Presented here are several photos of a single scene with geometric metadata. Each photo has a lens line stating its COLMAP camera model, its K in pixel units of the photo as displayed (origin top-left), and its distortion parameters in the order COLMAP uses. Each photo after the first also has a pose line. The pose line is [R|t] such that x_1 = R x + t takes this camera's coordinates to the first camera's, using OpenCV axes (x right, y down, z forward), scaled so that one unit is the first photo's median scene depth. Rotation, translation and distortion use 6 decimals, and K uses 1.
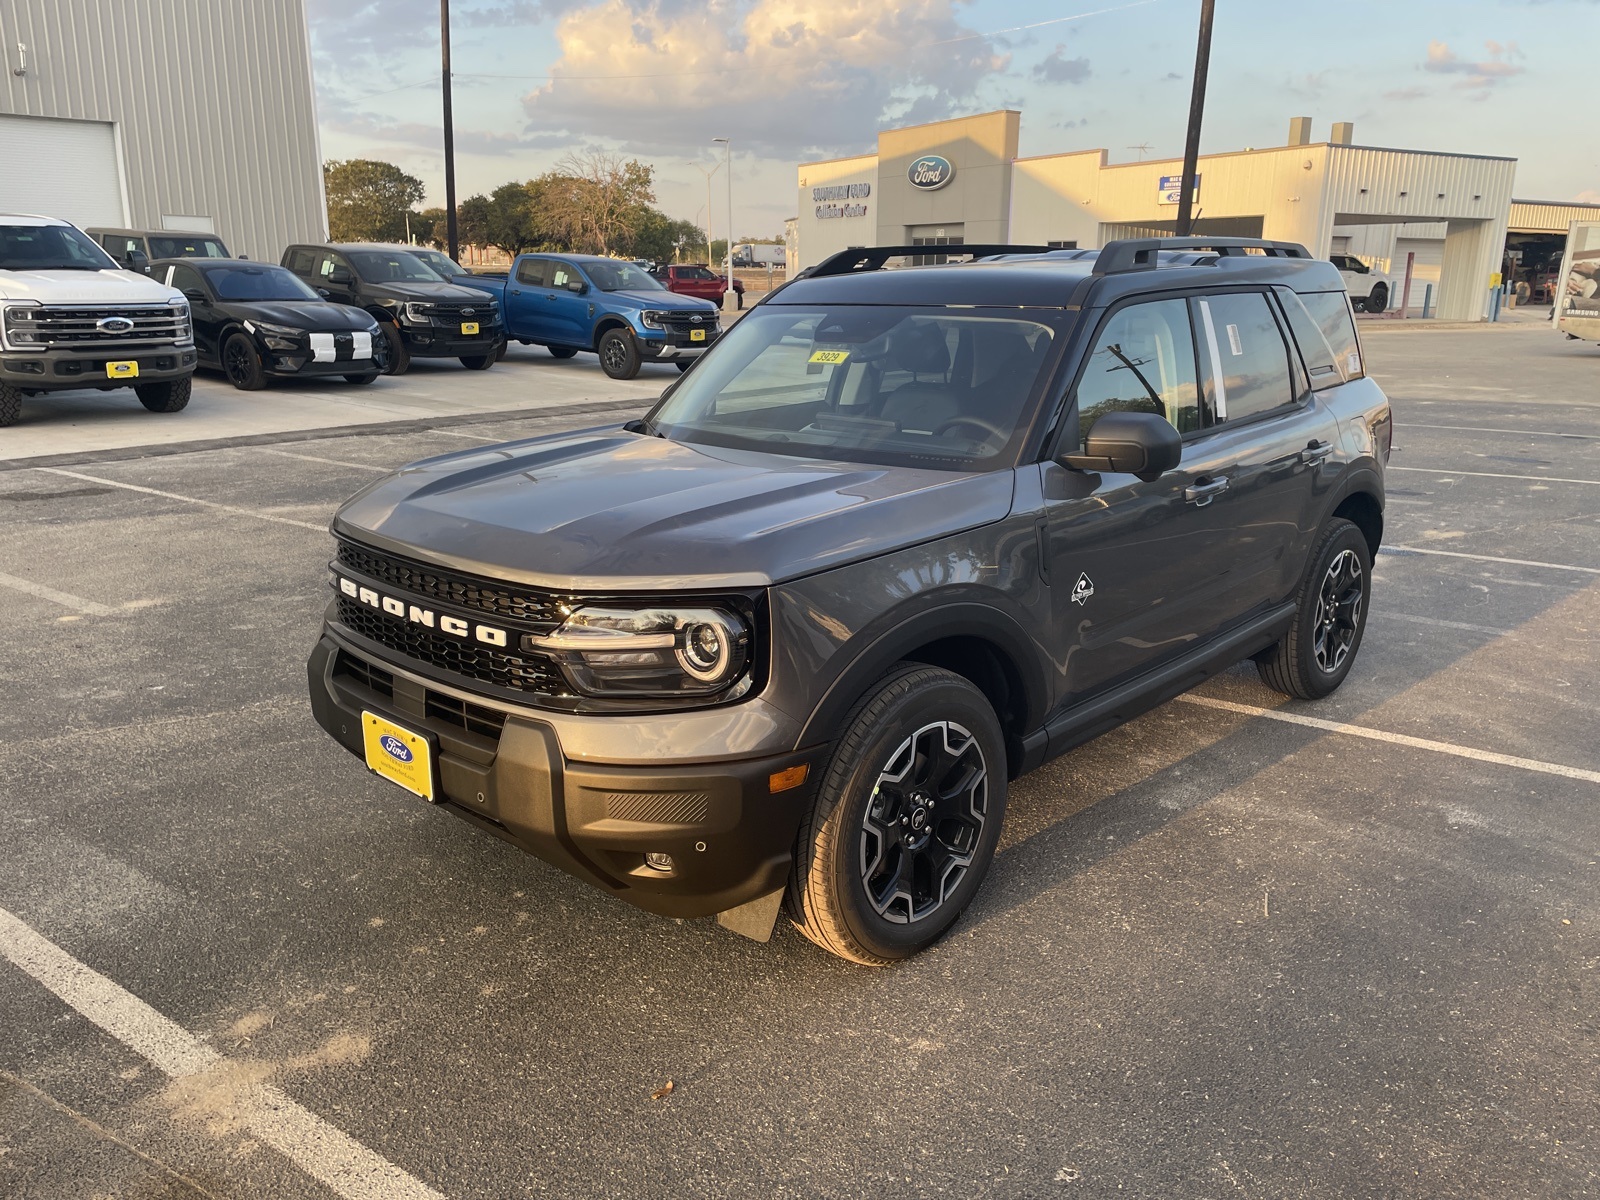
lens RADIAL K [[1341.3, 0, 793.3], [0, 1341.3, 607.0], [0, 0, 1]] dist [0.049249, -0.047422]
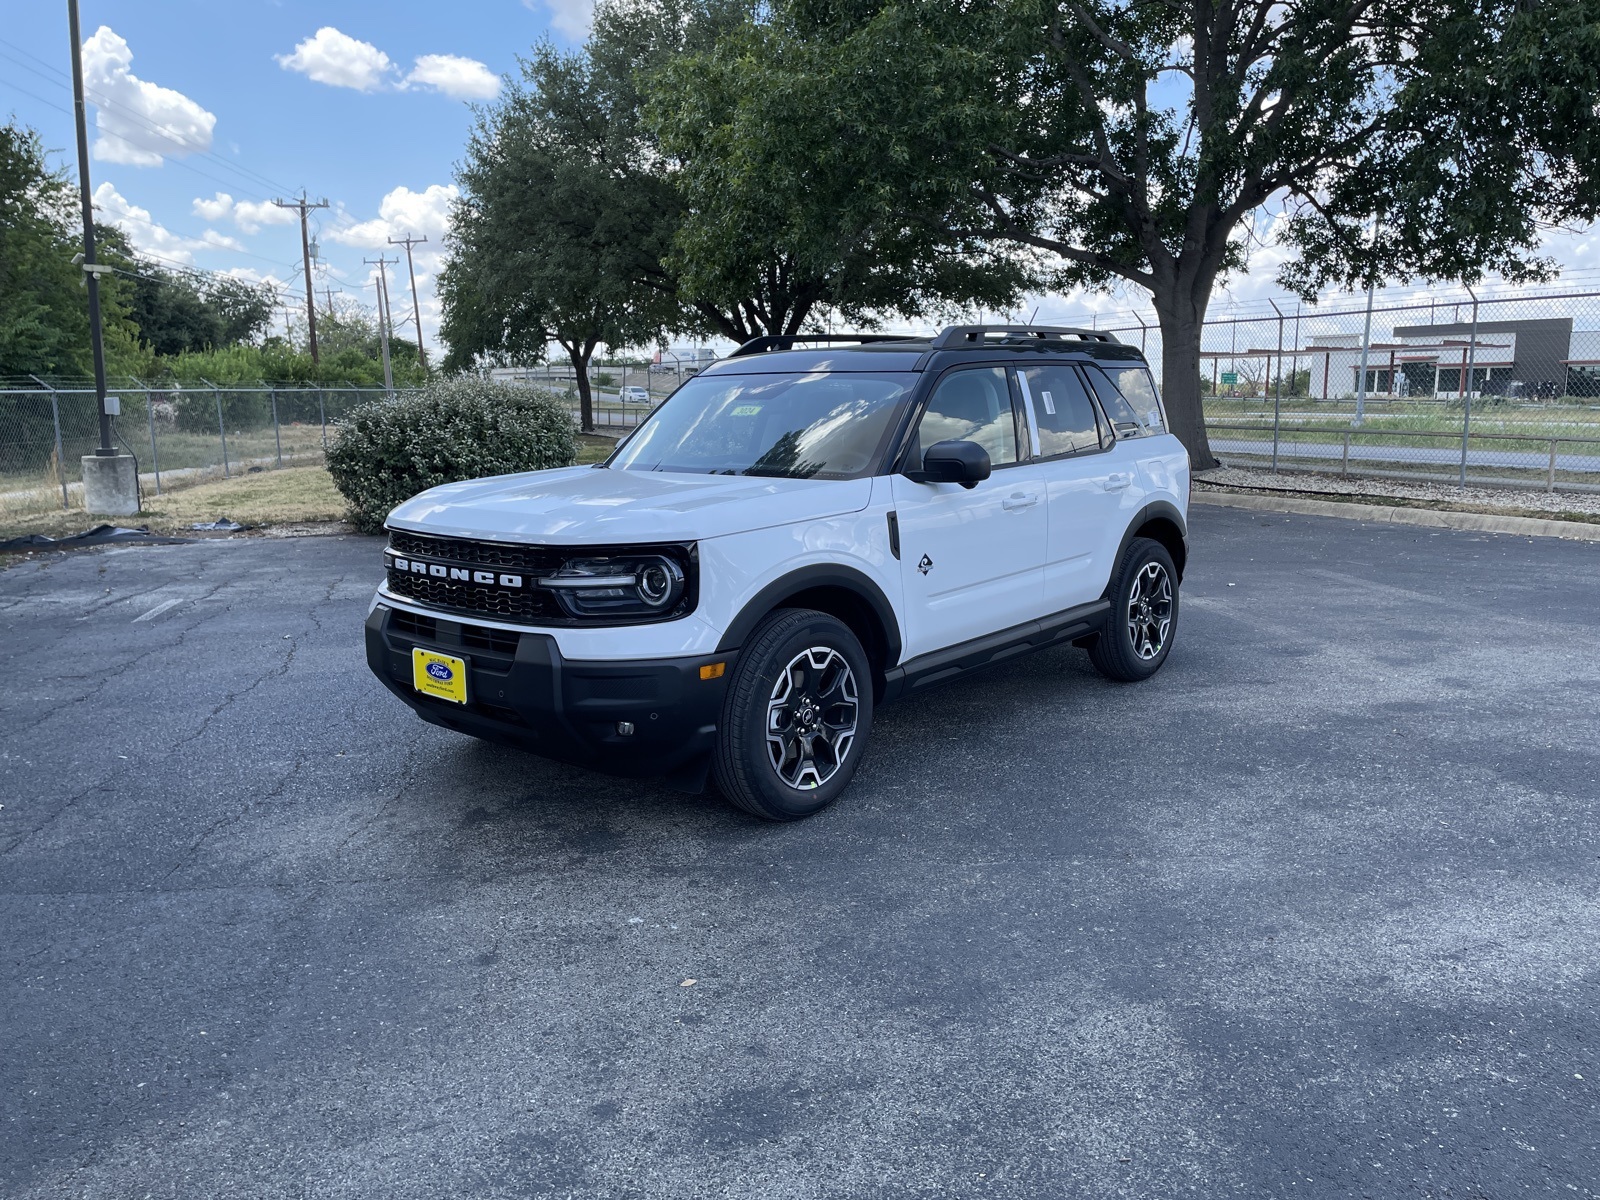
lens RADIAL K [[1341.3, 0, 810.7], [0, 1341.3, 589.7], [0, 0, 1]] dist [0.049249, -0.047422]
pose [[0.998685, -0.014692, 0.049110, 0.029205], [0.019328, 0.995261, -0.095295, 0.165049], [-0.047478, 0.096119, 0.994237, -0.446311]]
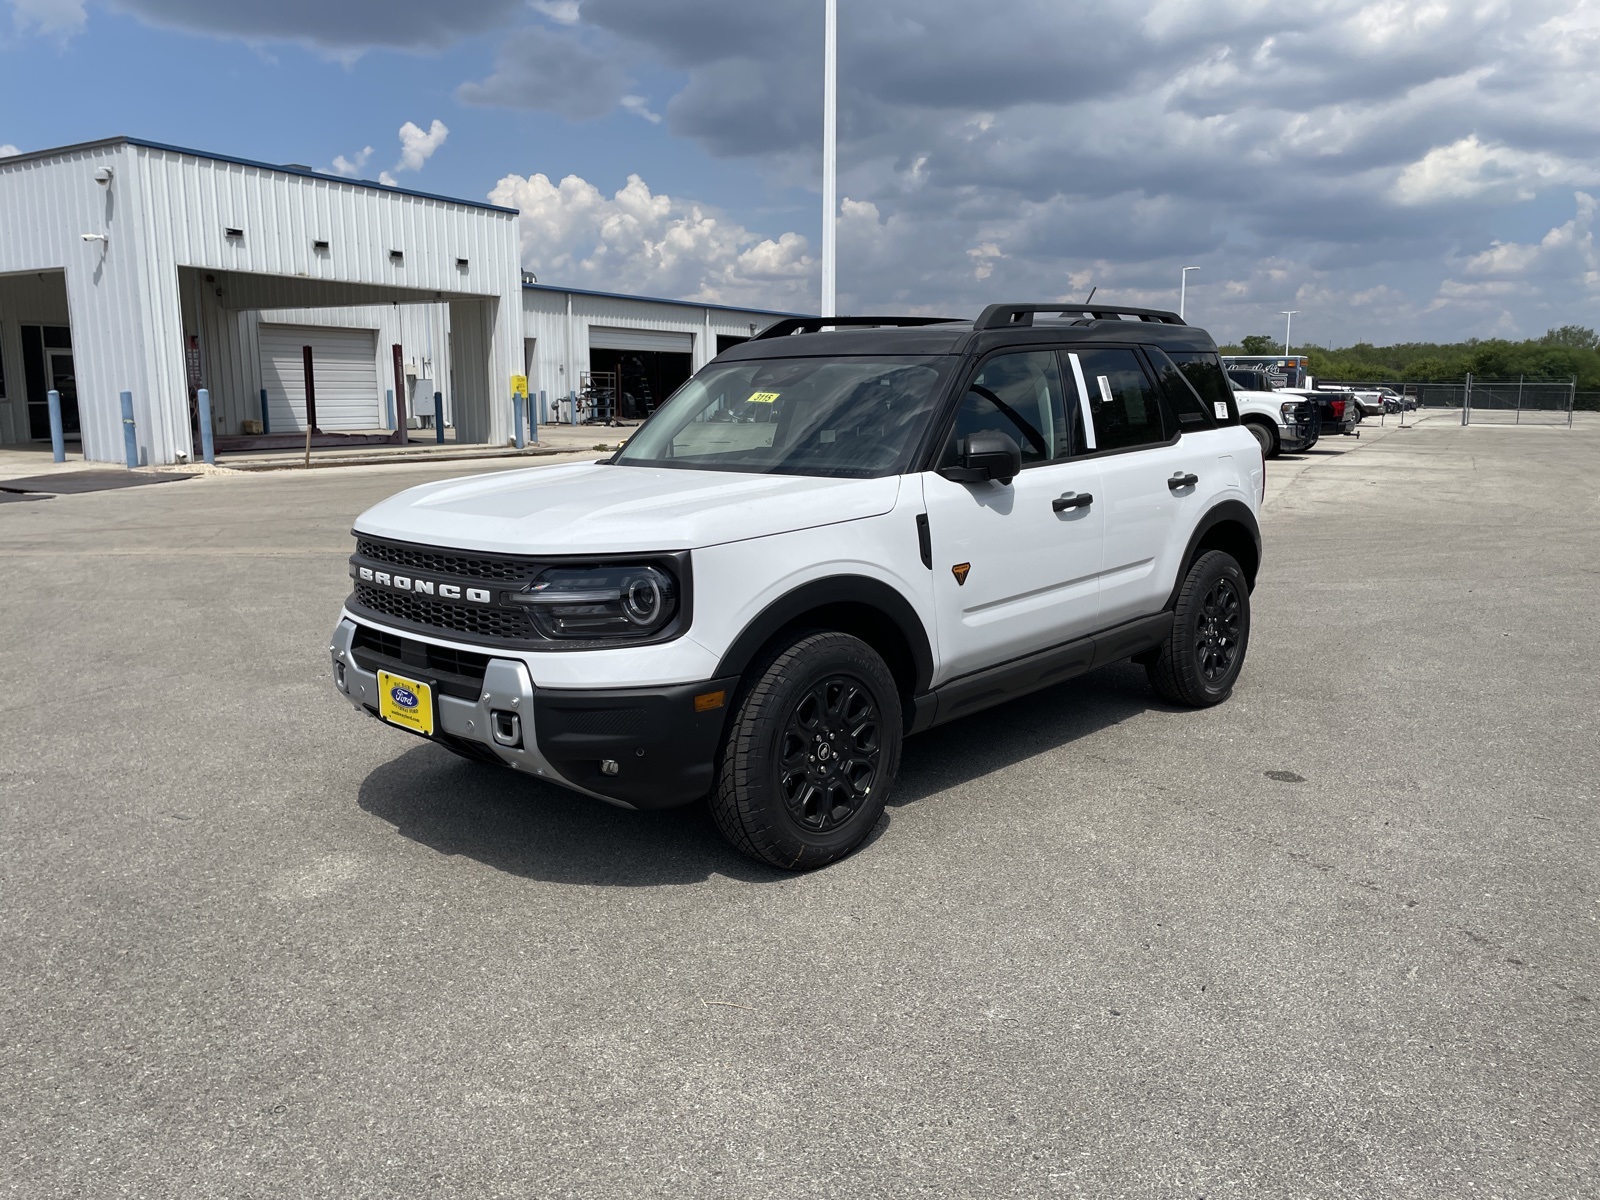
lens RADIAL K [[1341.3, 0, 798.6], [0, 1341.3, 607.2], [0, 0, 1]] dist [0.049249, -0.047422]
pose [[0.999936, -0.011321, 0.000912, 0.073620], [0.011357, 0.997137, -0.074762, 0.122269], [-0.000063, 0.074767, 0.997201, -0.258722]]
